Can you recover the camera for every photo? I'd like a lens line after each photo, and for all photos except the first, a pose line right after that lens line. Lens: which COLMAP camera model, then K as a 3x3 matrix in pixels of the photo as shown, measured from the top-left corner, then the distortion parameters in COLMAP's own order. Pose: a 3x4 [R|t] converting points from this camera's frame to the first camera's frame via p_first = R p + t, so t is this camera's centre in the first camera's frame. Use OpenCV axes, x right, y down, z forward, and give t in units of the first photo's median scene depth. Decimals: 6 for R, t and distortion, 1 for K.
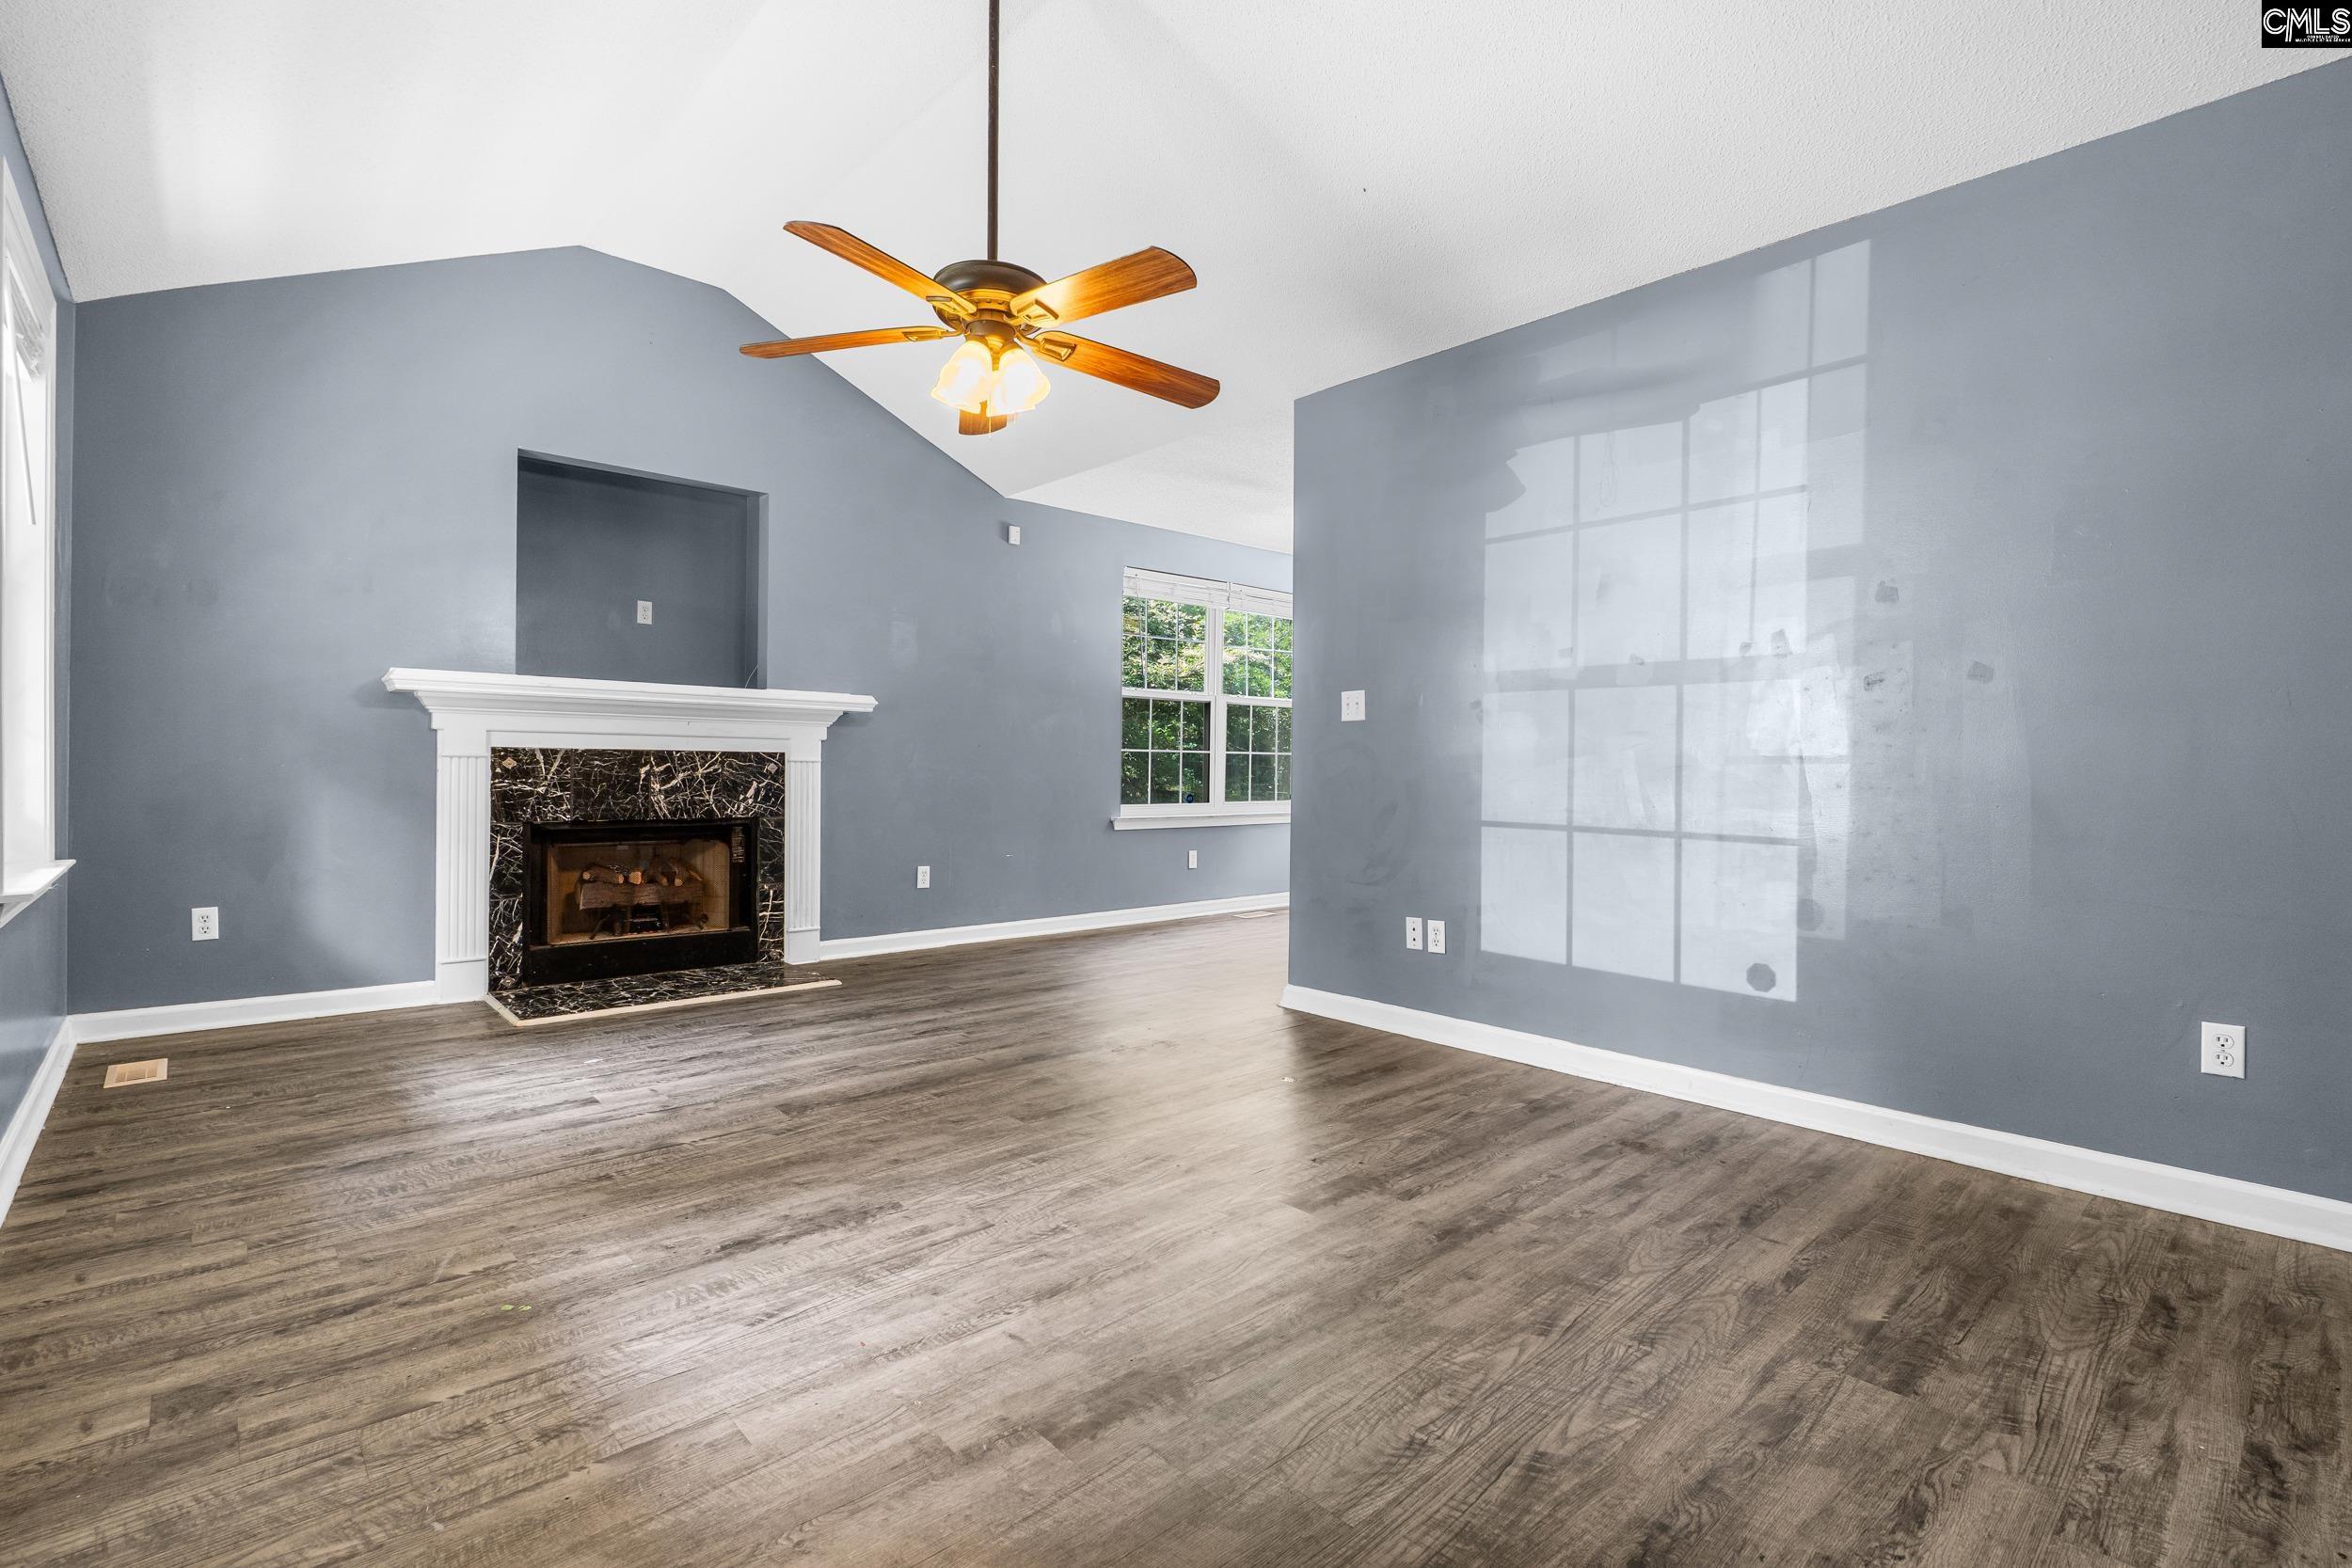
lens RADIAL K [[1078.3, 0, 1176.3], [0, 1078.3, 776.2], [0, 0, 1]] dist [-0.008803, 0.000977]
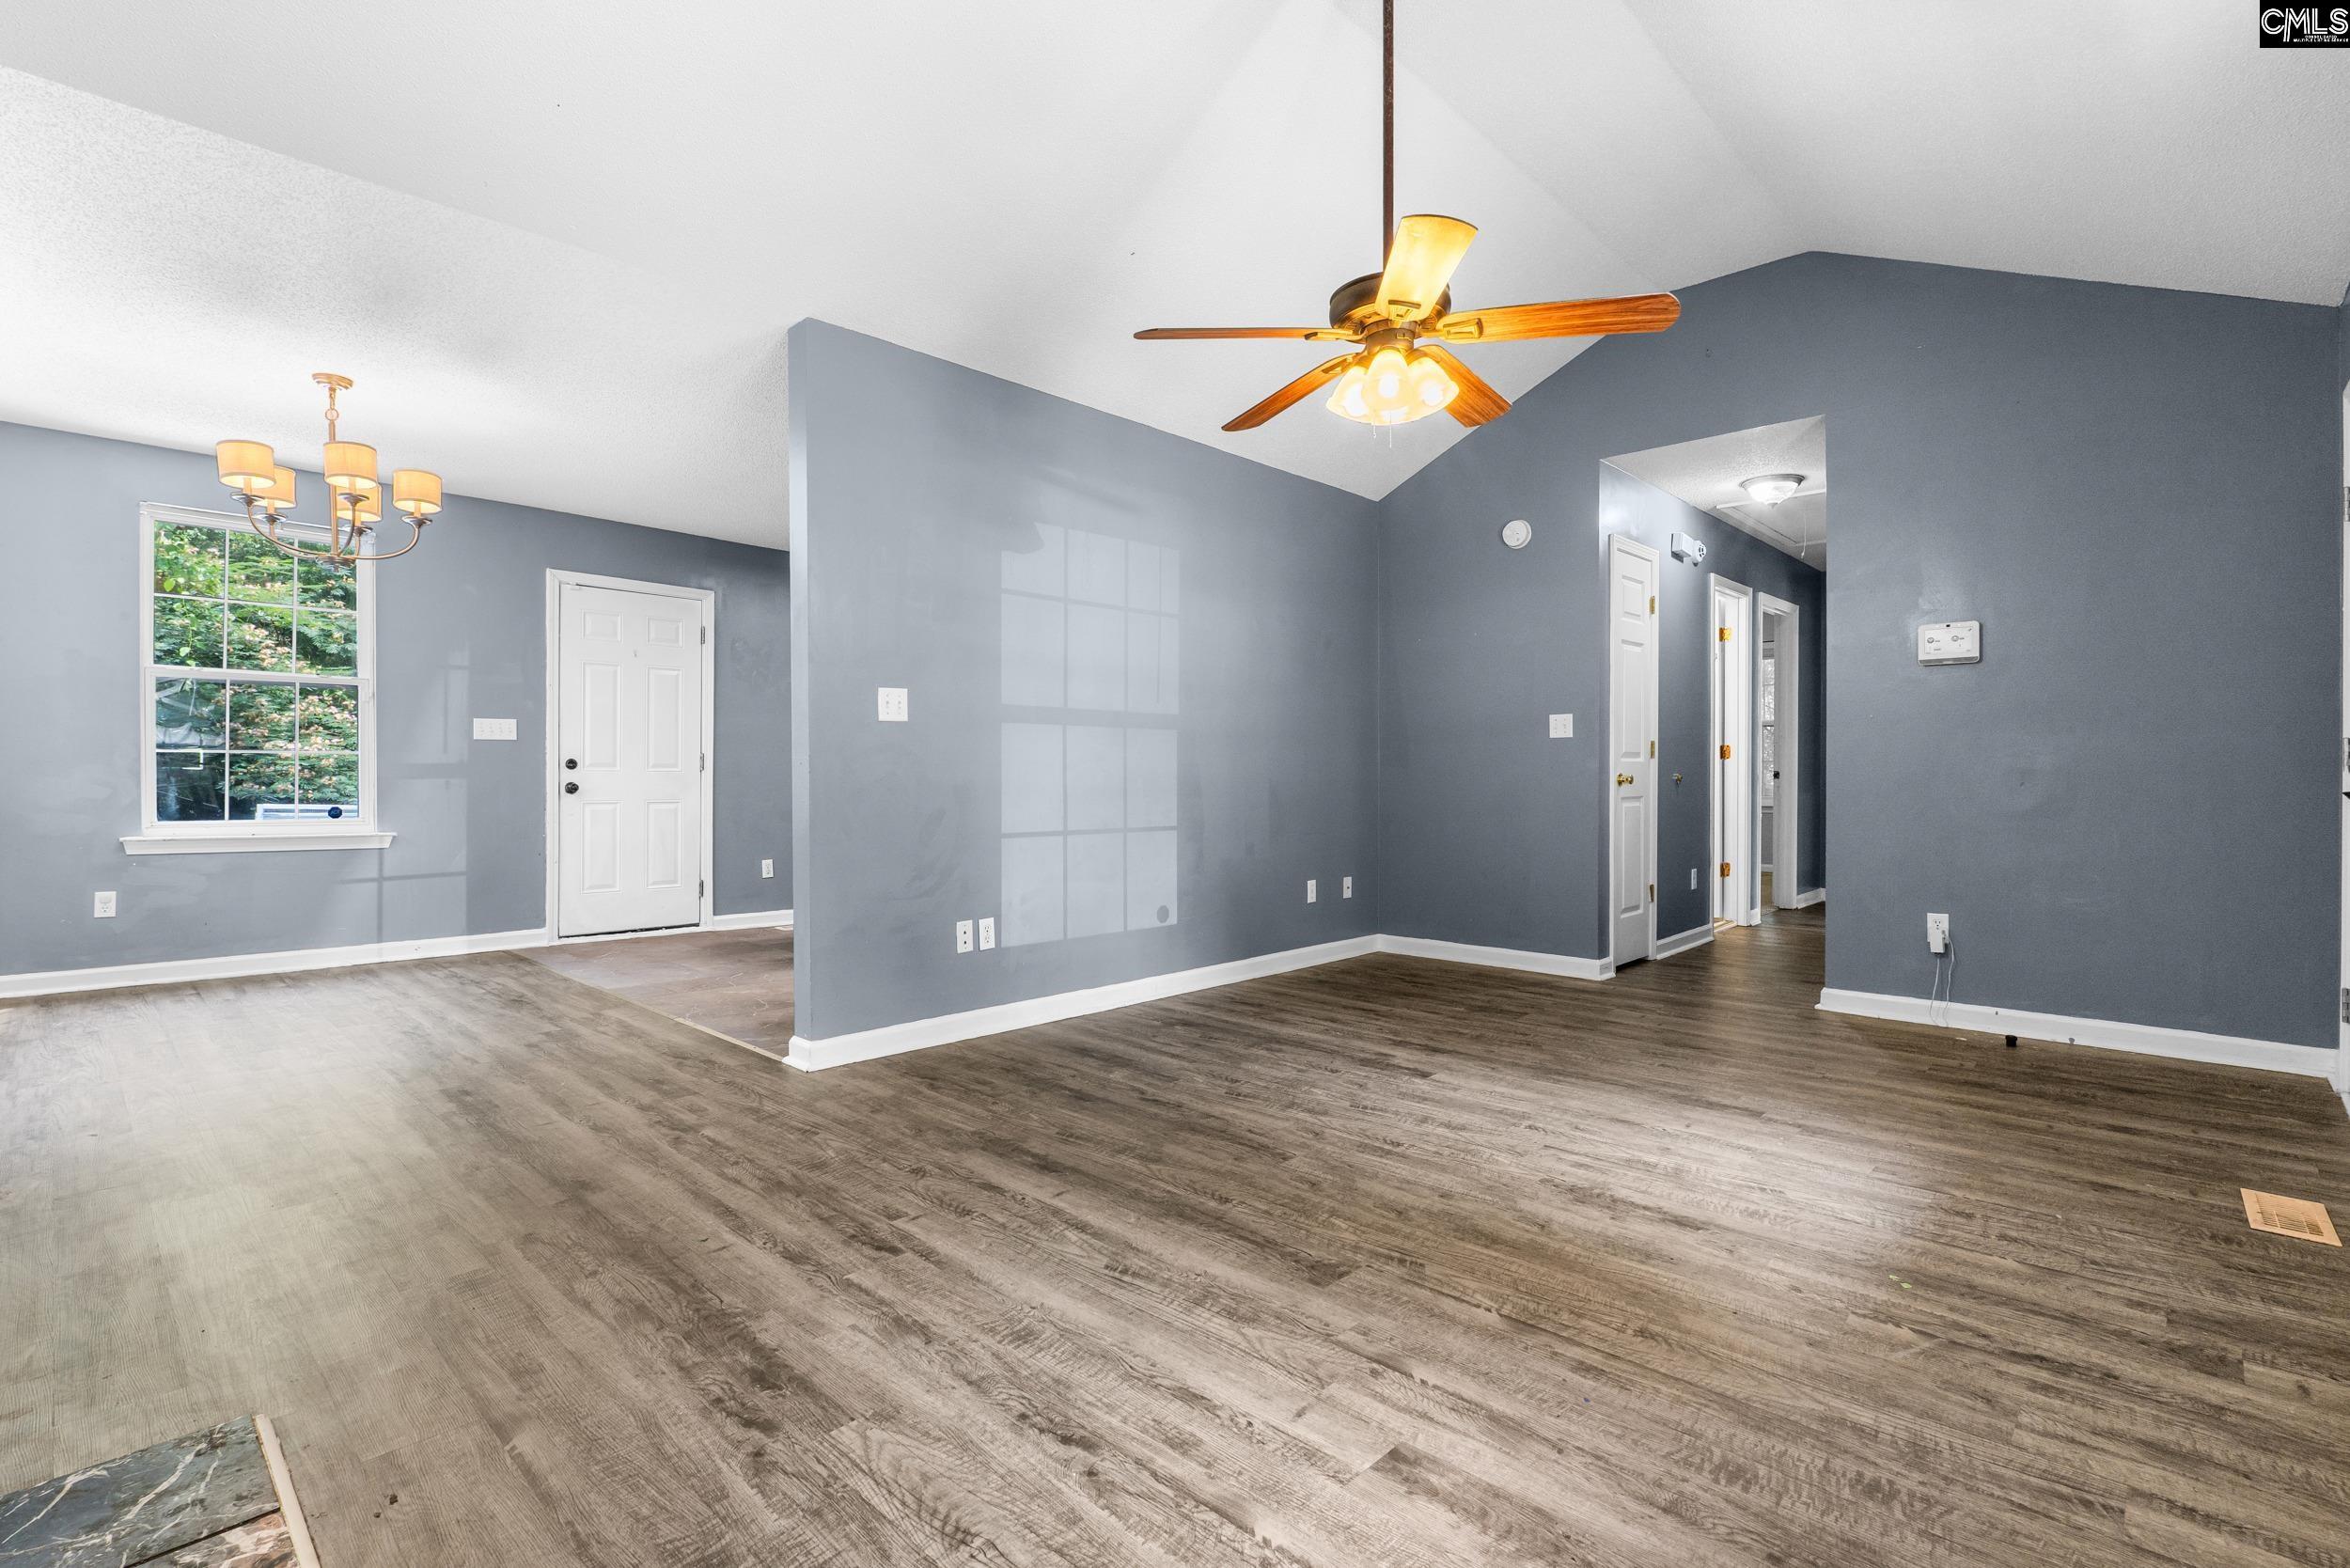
lens RADIAL K [[1077.5, 0, 1163.9], [0, 1077.5, 780.6], [0, 0, 1]] dist [-0.008803, 0.000977]
pose [[-0.064726, -0.019788, 0.997707, -1.368720], [0.005820, 0.999779, 0.020207, -0.033637], [-0.997886, 0.007114, -0.064596, 1.510399]]
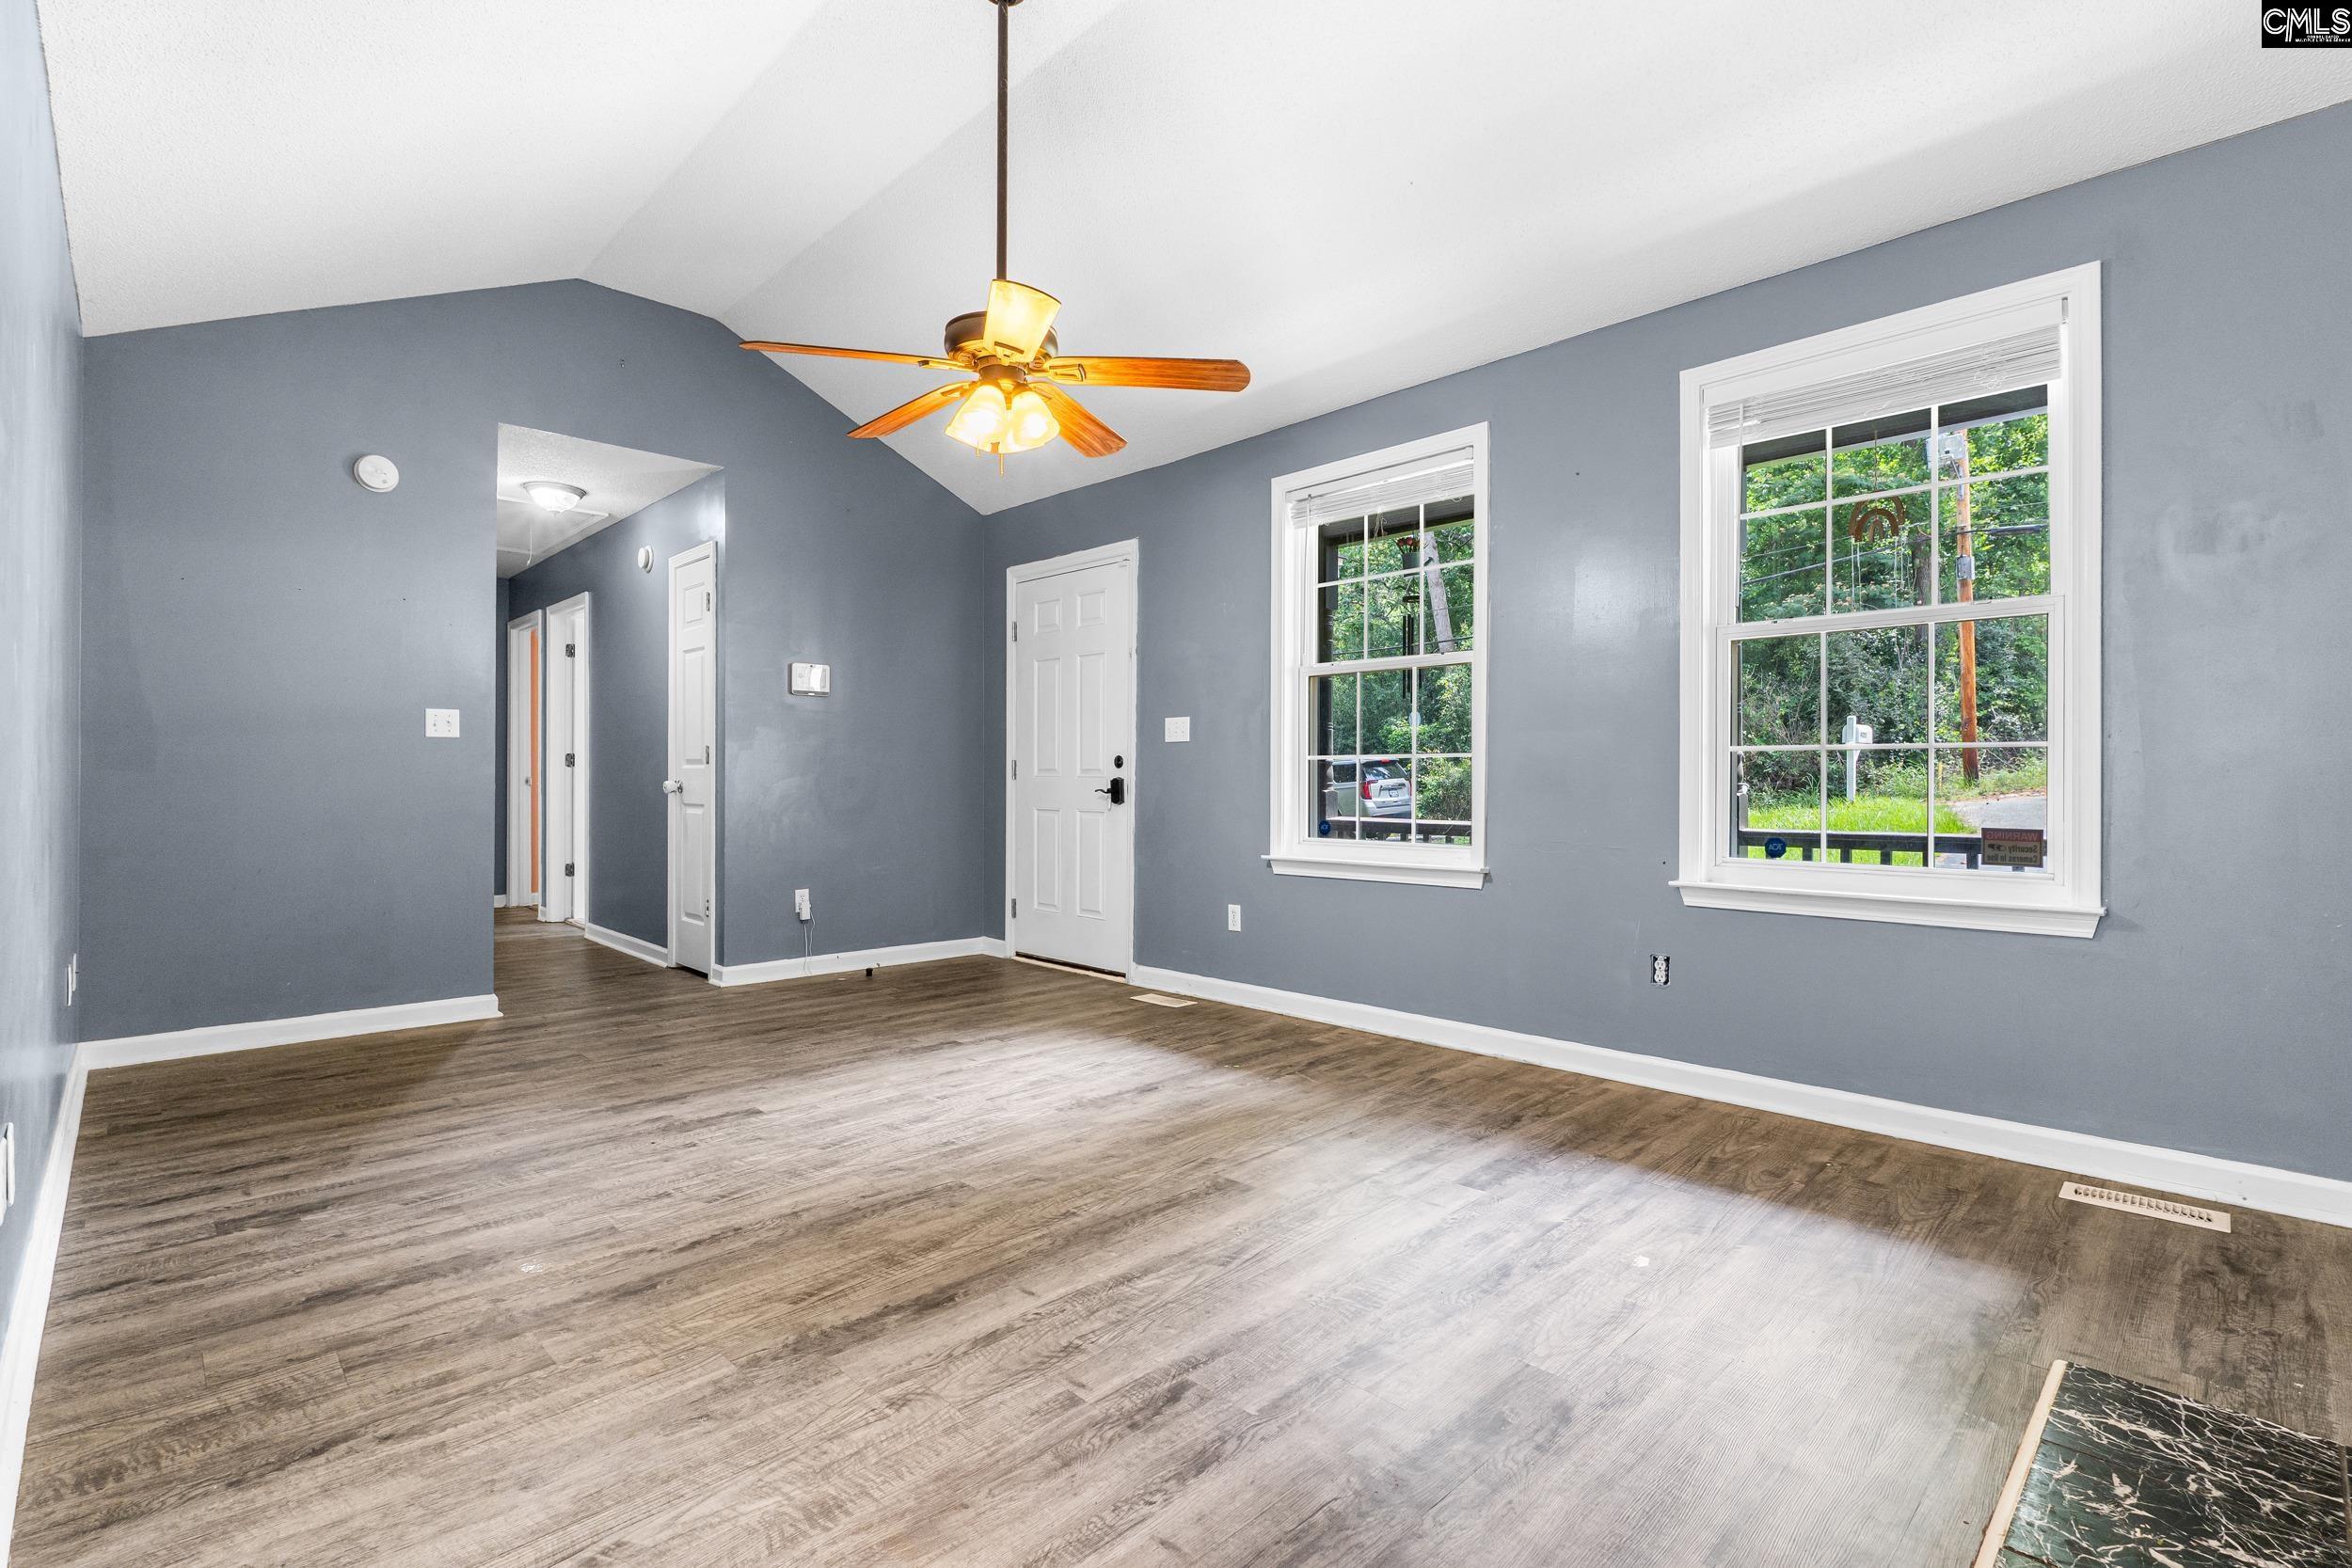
lens RADIAL K [[1078.3, 0, 1173.0], [0, 1078.3, 783.8], [0, 0, 1]] dist [-0.008803, 0.000977]
pose [[-0.999432, -0.012185, -0.031434, -0.368327], [-0.012533, 0.999862, 0.010894, -0.027779], [0.031297, 0.011282, -0.999446, 2.441748]]
